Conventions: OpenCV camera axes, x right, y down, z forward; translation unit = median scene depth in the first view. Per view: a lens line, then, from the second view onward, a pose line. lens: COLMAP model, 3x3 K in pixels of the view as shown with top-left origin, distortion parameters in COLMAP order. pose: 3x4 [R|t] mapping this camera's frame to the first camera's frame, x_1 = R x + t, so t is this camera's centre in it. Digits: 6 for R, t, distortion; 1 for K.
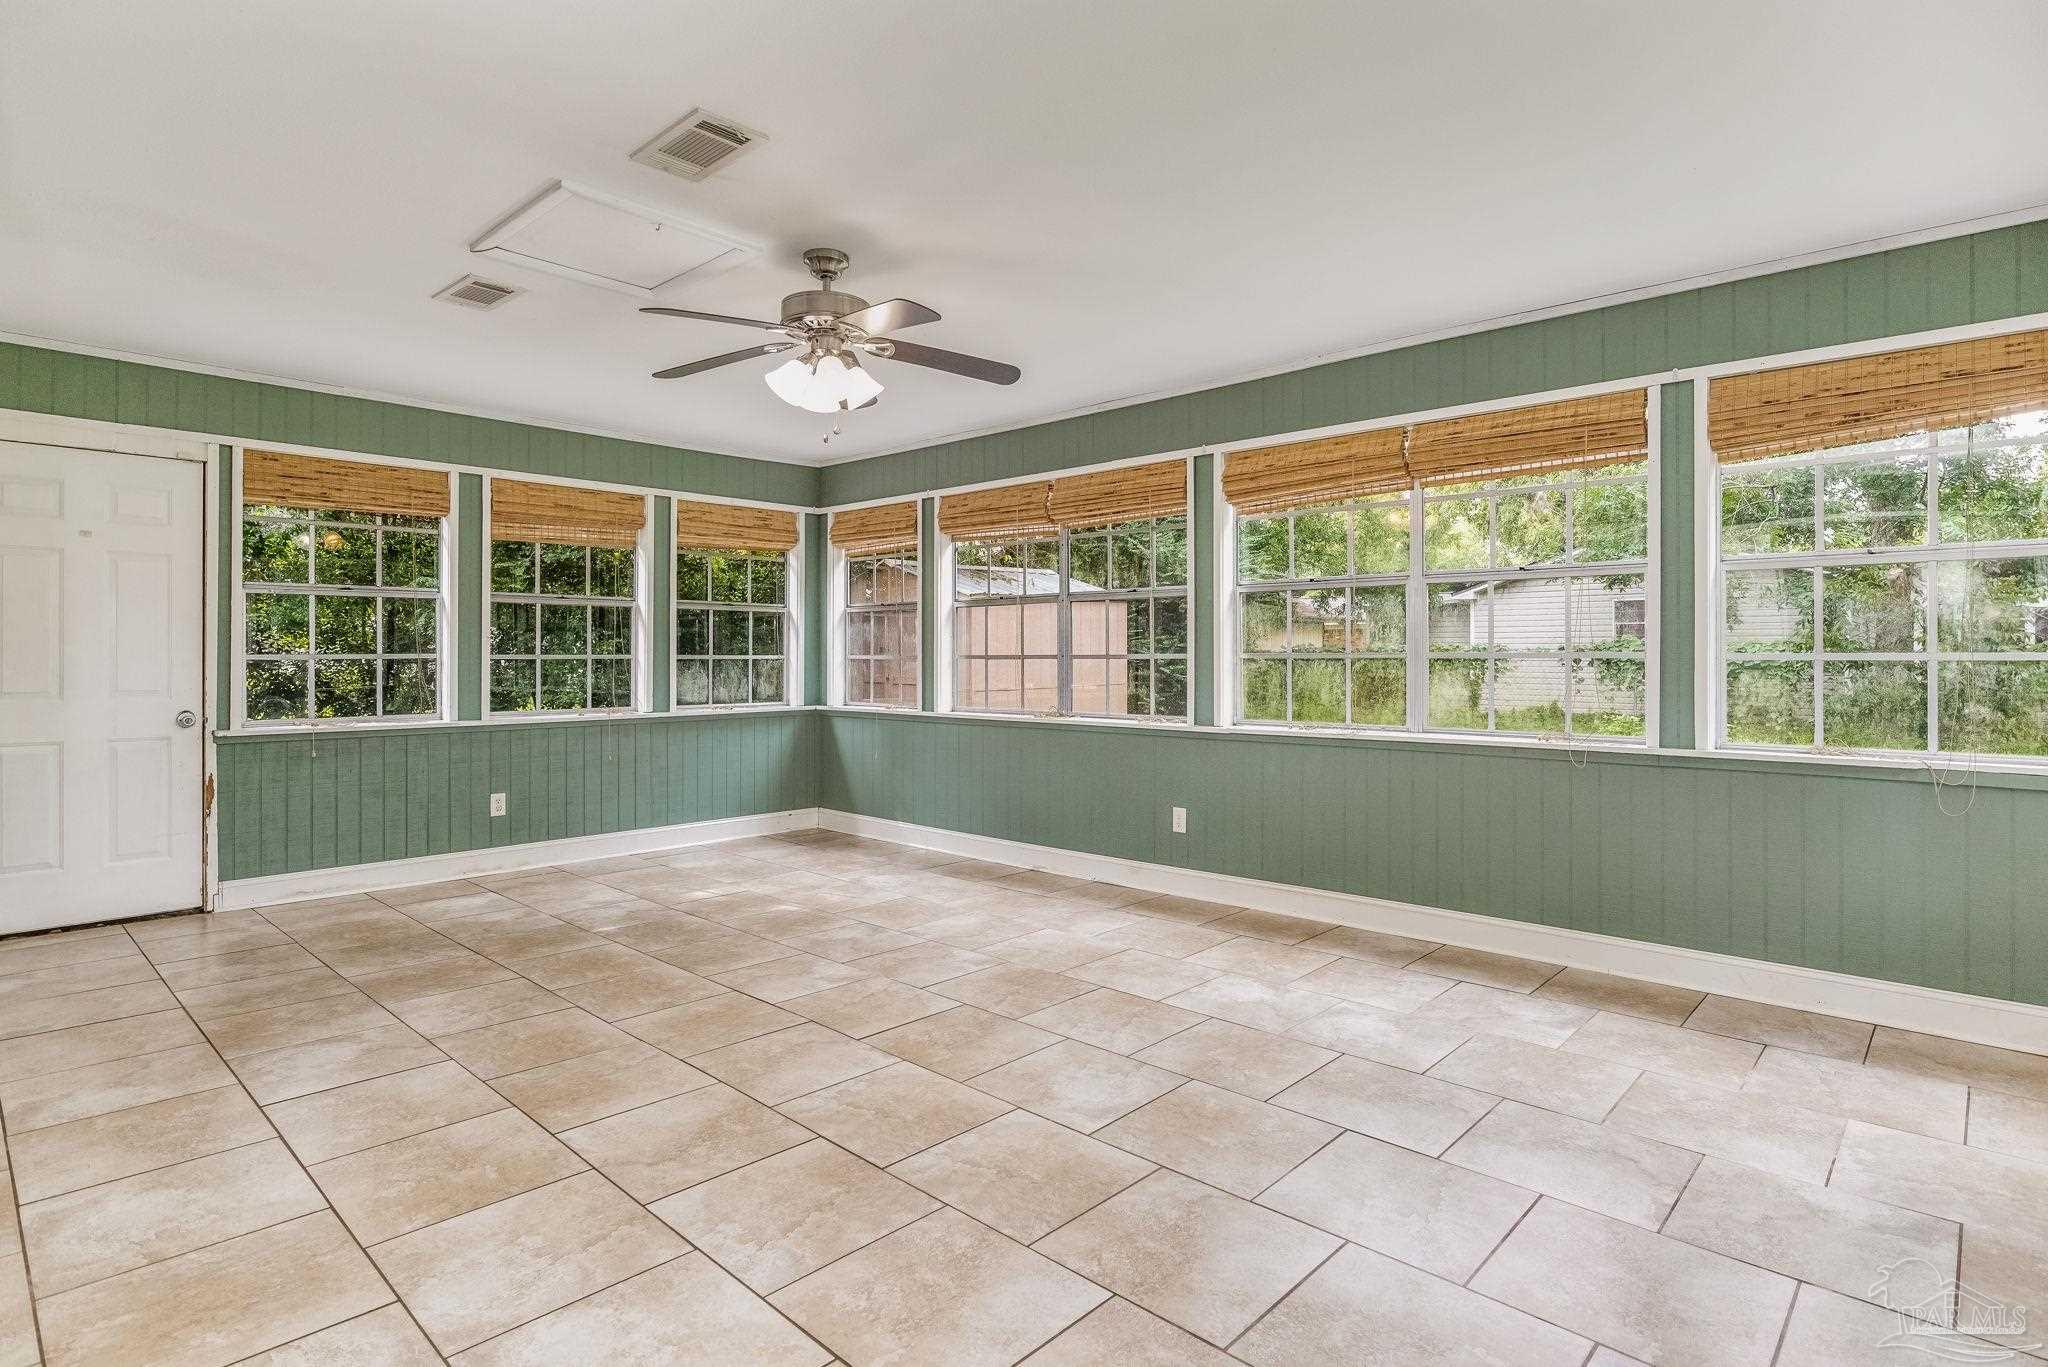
lens RADIAL K [[1035.6, 0, 1035.9], [0, 1035.6, 669.6], [0, 0, 1]] dist [-0.028979, 0.013372]
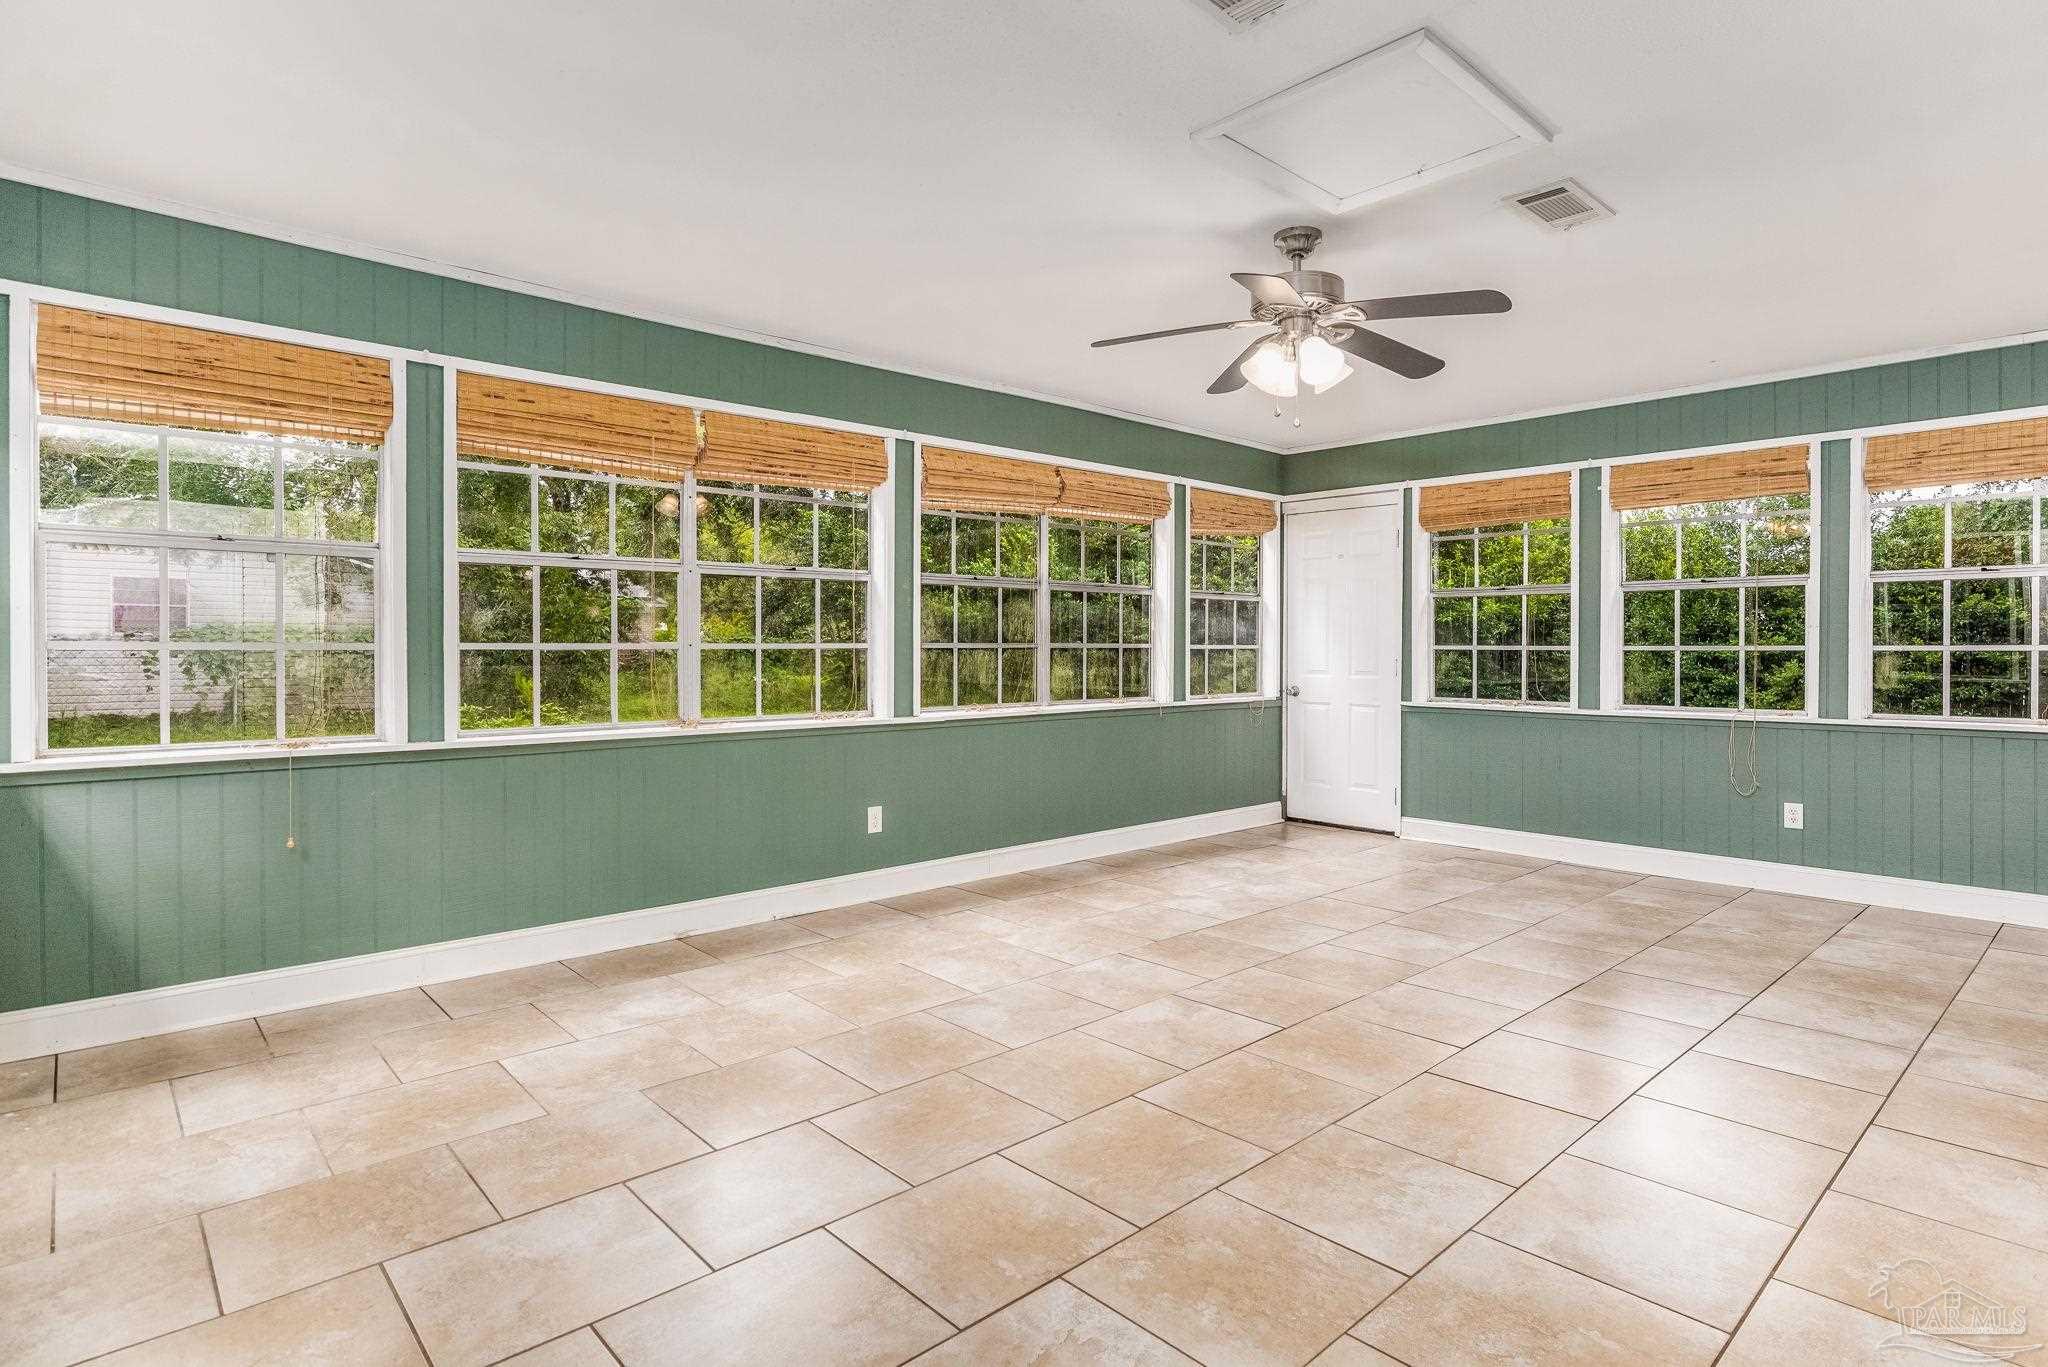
lens RADIAL K [[1035.6, 0, 1035.9], [0, 1035.6, 669.6], [0, 0, 1]] dist [-0.028979, 0.013372]
pose [[0.108788, -0.025914, 0.993727, -1.070649], [0.004218, 0.999663, 0.025607, -0.016757], [-0.994056, 0.001406, 0.108861, 1.012357]]
